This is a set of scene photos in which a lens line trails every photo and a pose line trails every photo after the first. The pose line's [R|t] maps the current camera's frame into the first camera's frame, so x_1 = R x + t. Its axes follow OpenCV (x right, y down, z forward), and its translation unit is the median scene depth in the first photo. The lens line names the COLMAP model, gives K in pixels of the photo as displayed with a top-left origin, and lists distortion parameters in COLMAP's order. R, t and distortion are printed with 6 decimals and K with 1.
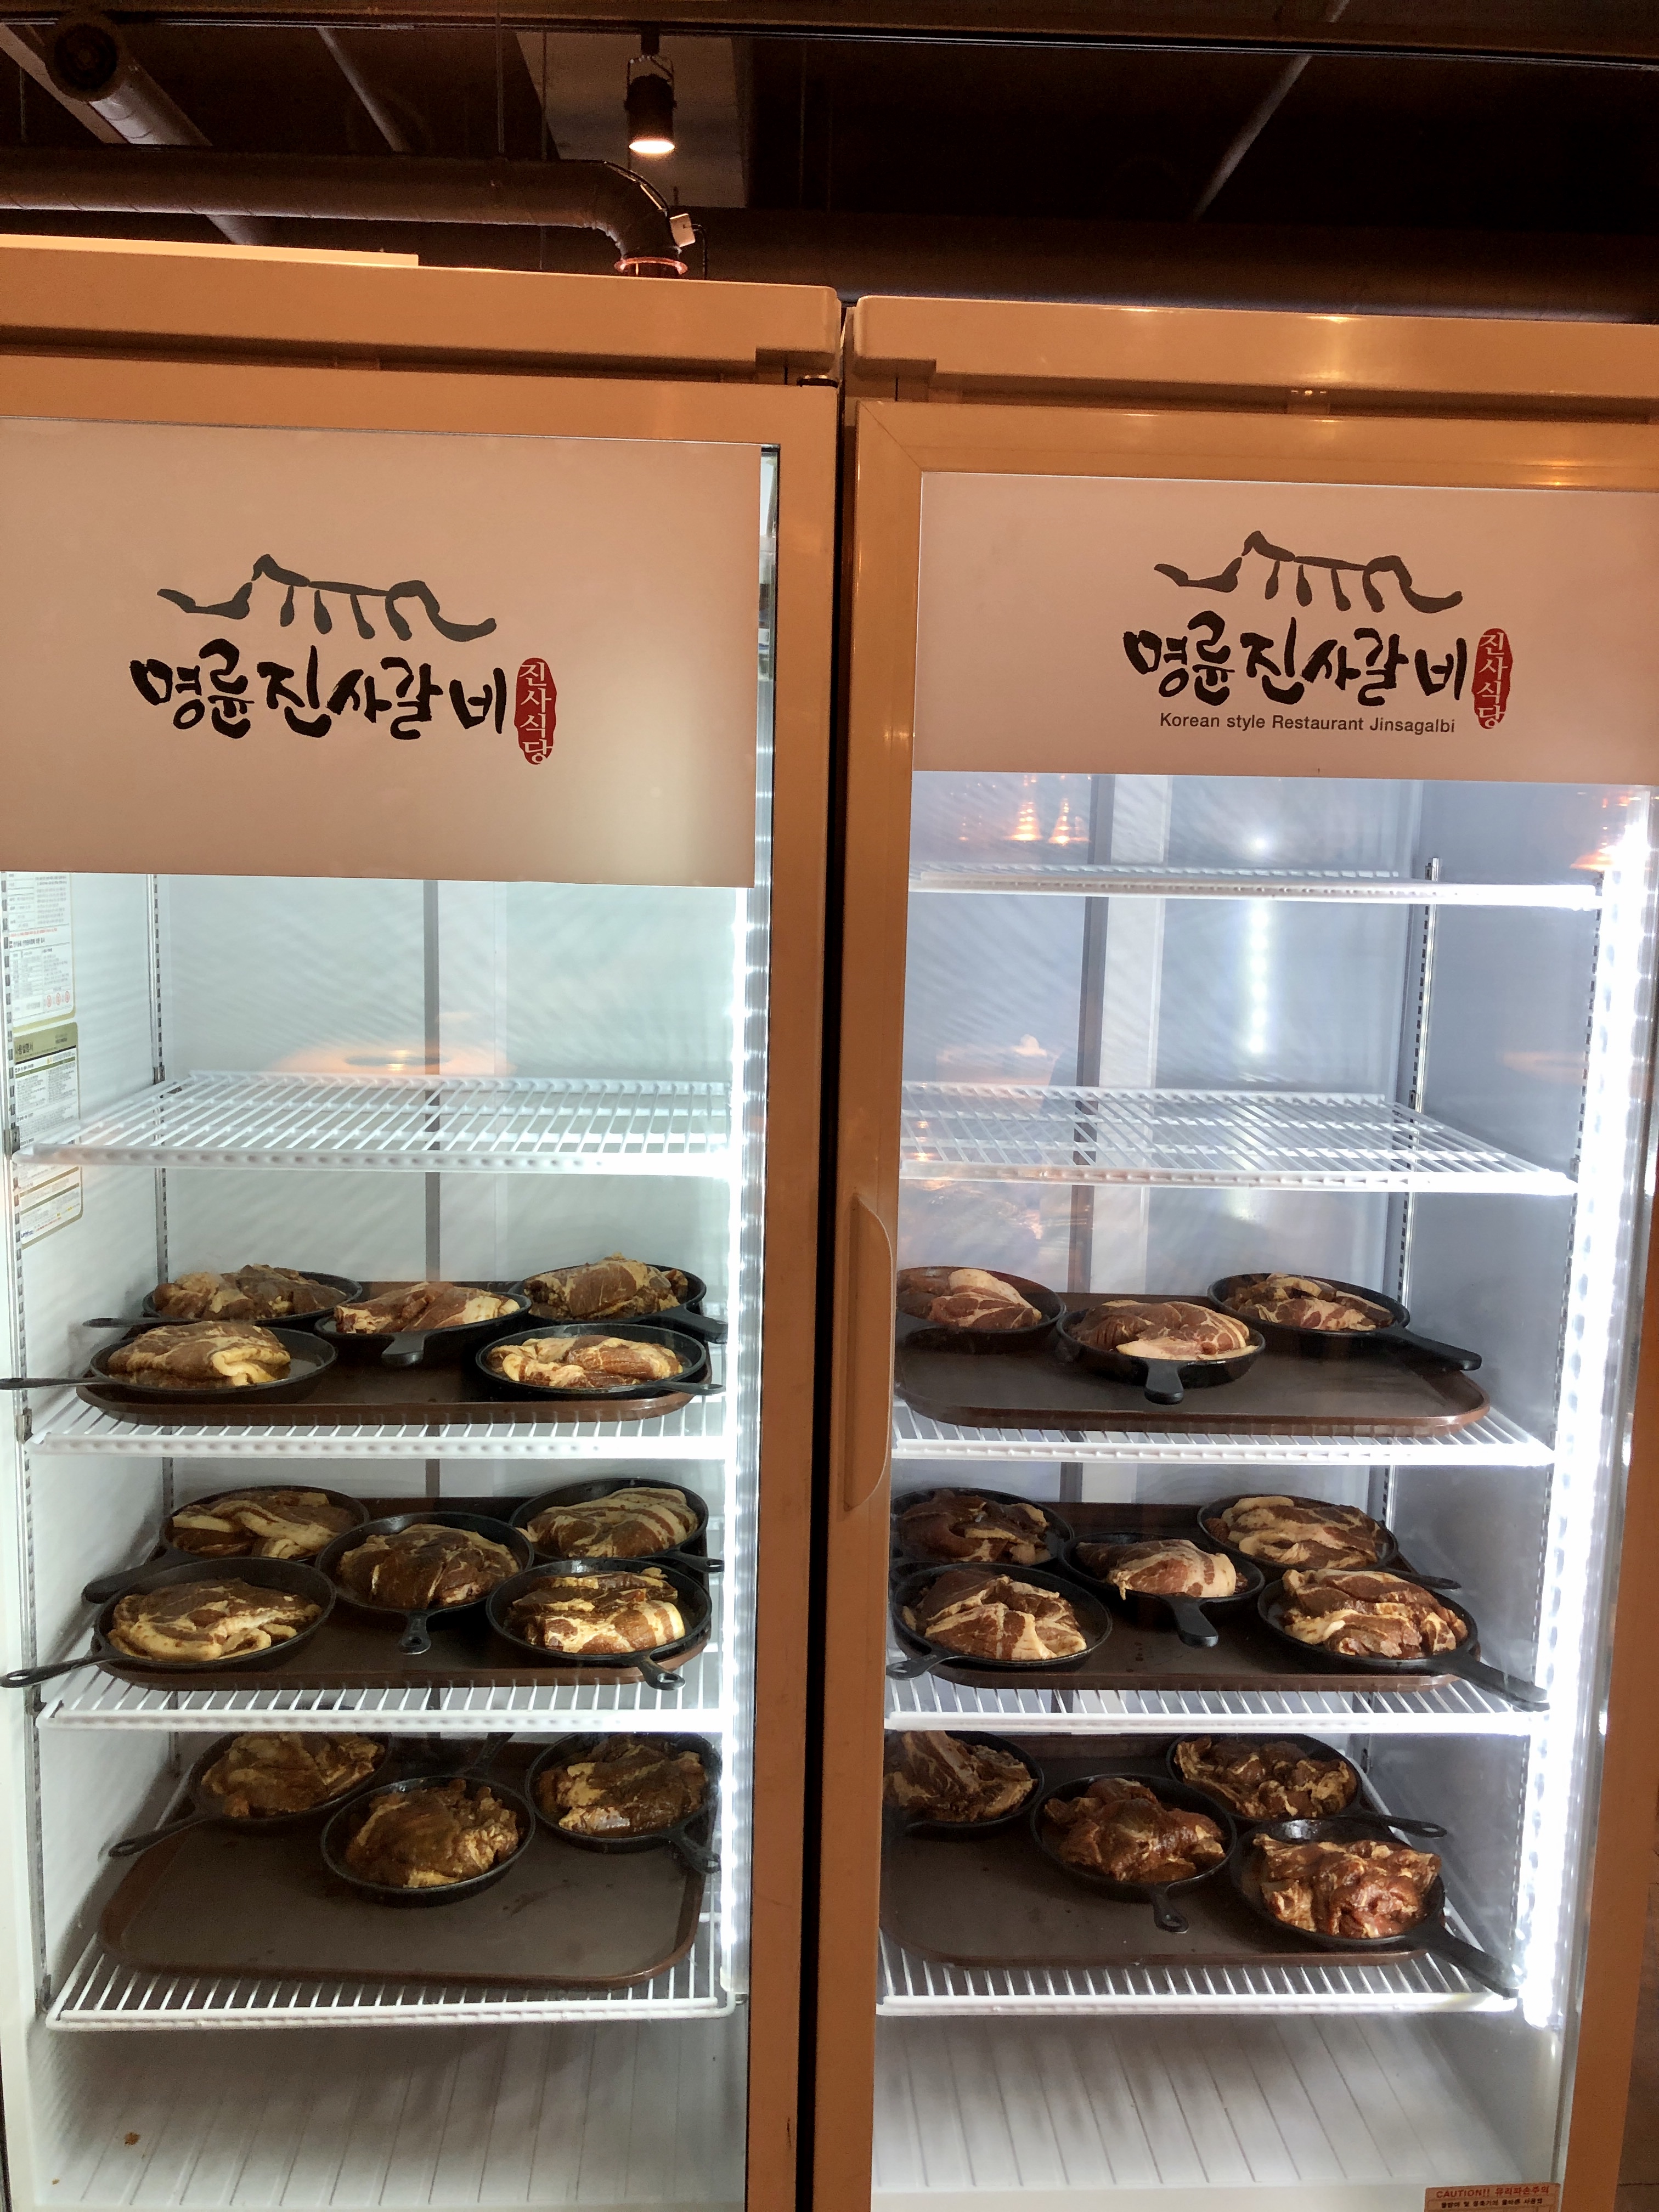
lens RADIAL K [[1788.6, 0, 824.0], [0, 1788.6, 1104.8], [0, 0, 1]] dist [0.013724, 0.005251]
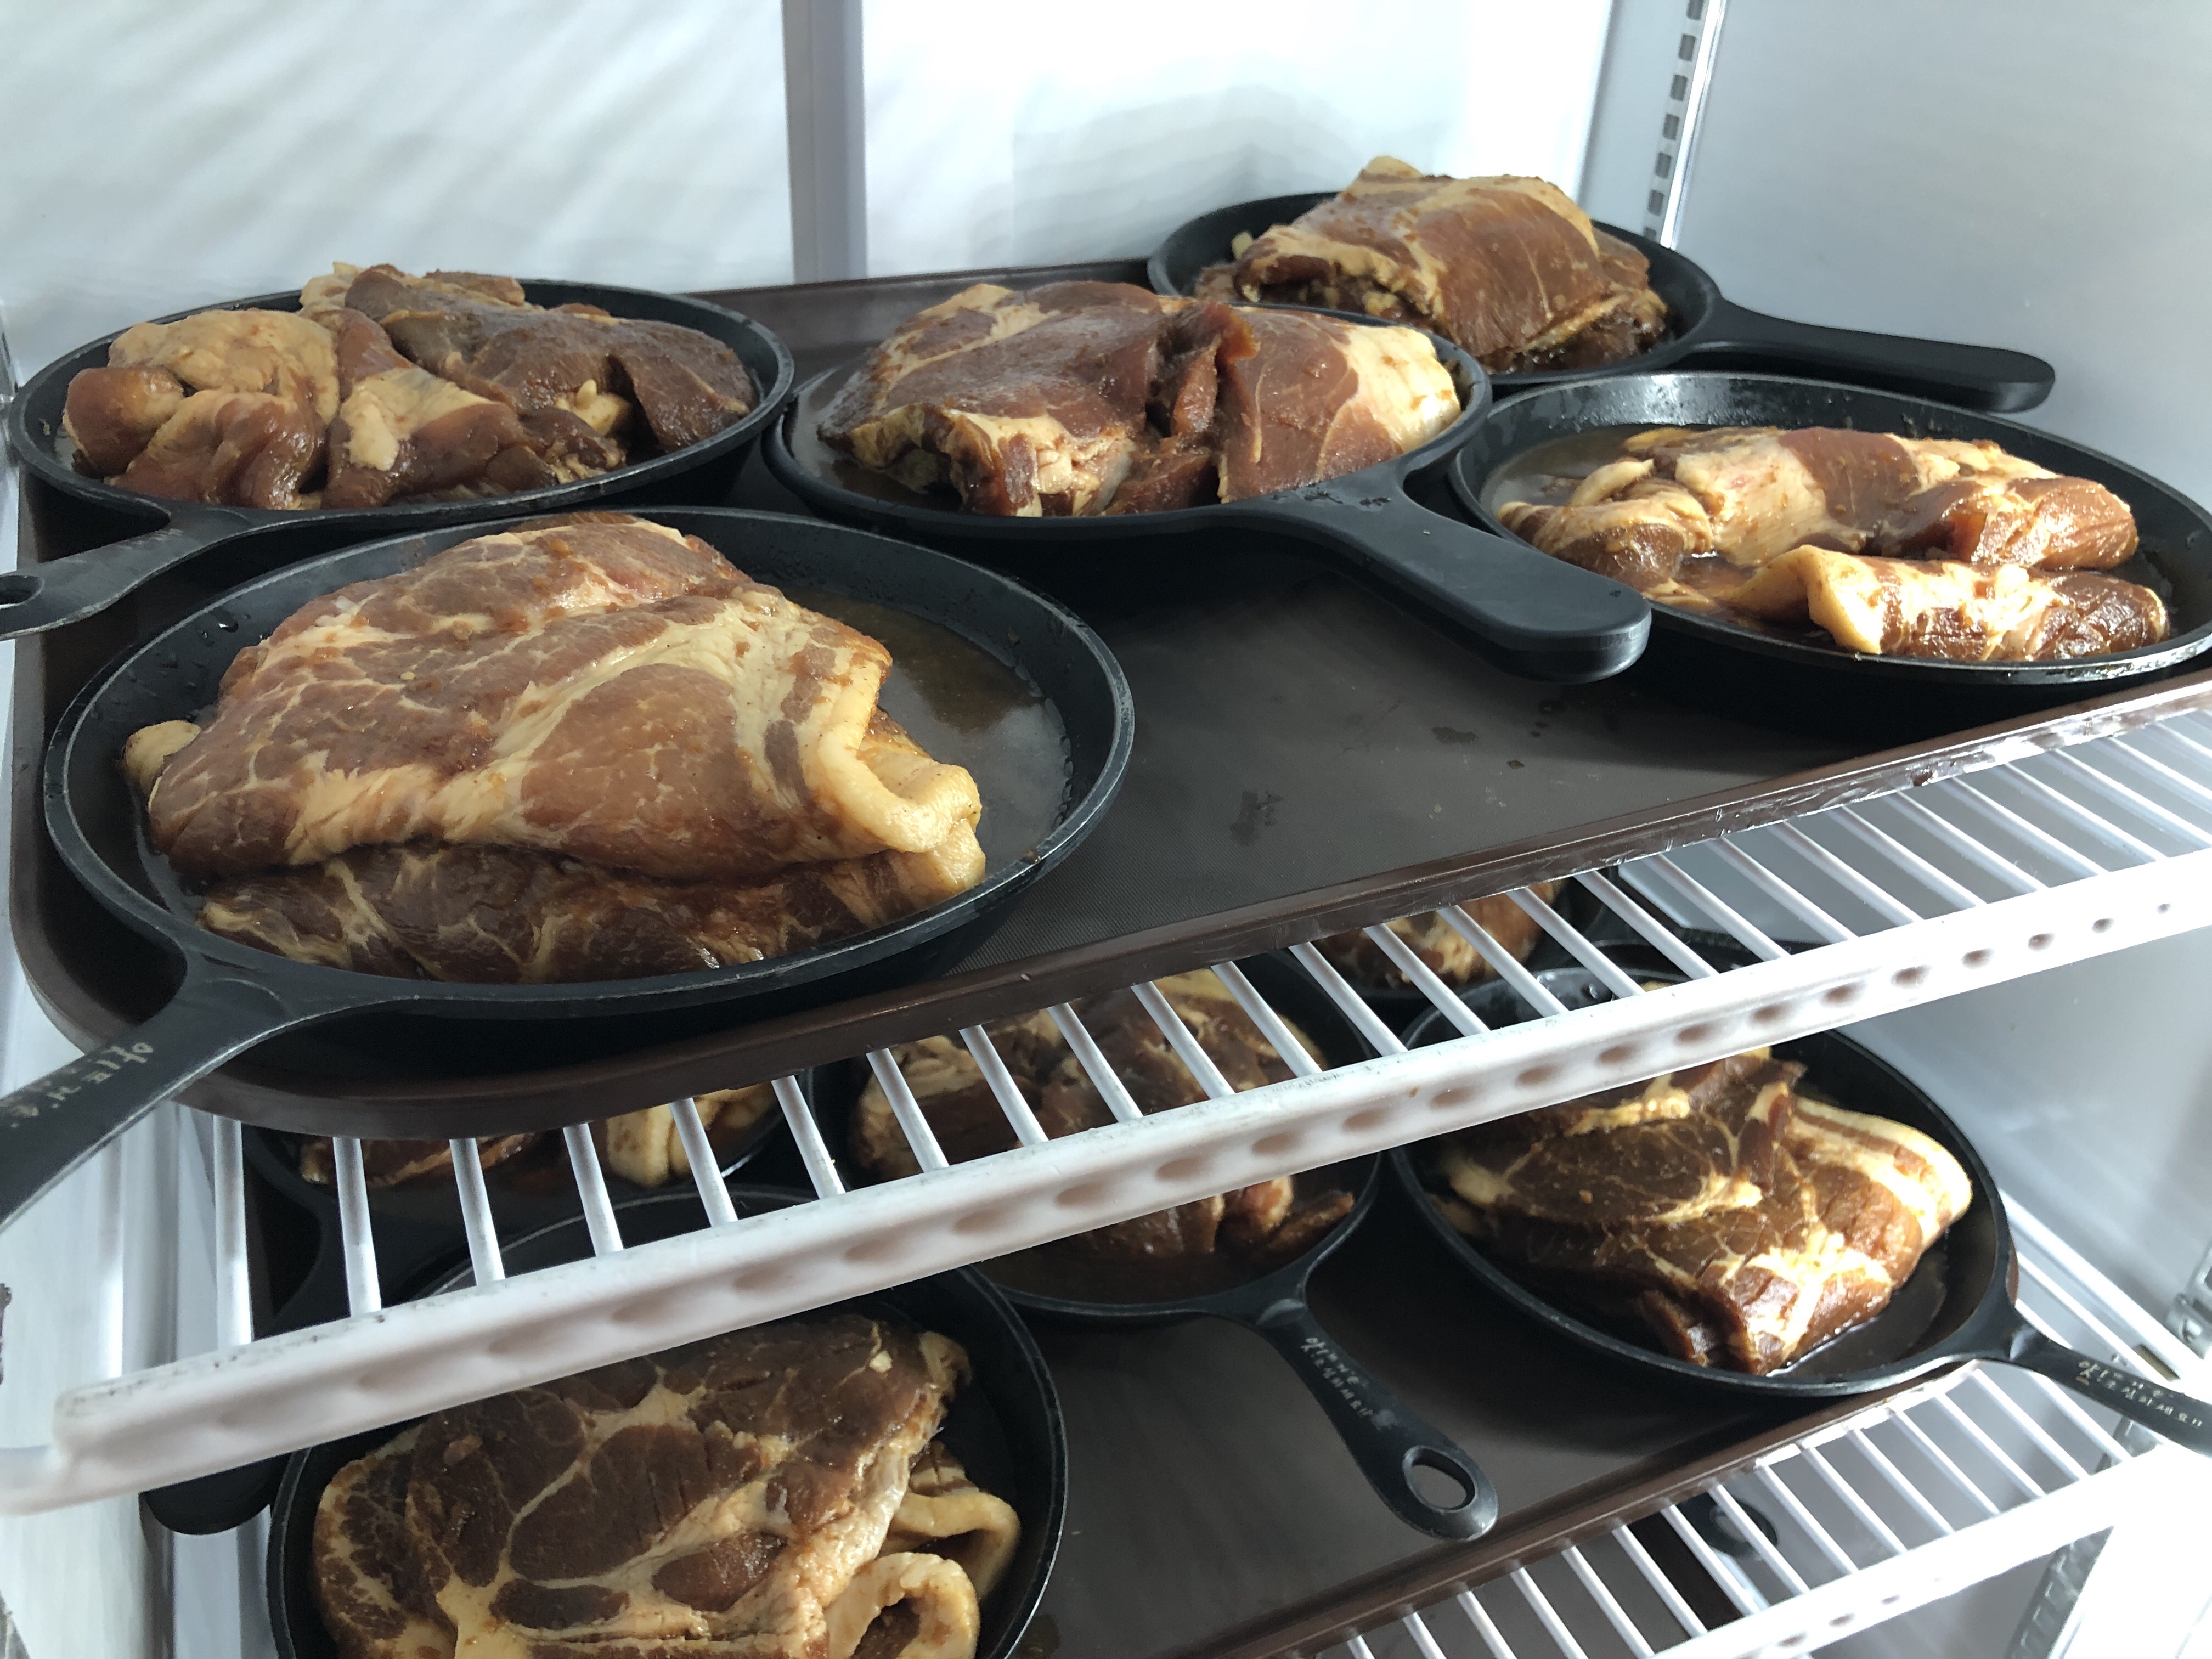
lens RADIAL K [[1788.6, 0, 1113.7], [0, 1788.6, 826.9], [0, 0, 1]] dist [0.013724, 0.005251]
pose [[0.938804, -0.166758, 0.301395, -0.338890], [0.026894, 0.907814, 0.418510, 0.058973], [-0.343401, -0.384793, 0.856744, 0.746731]]
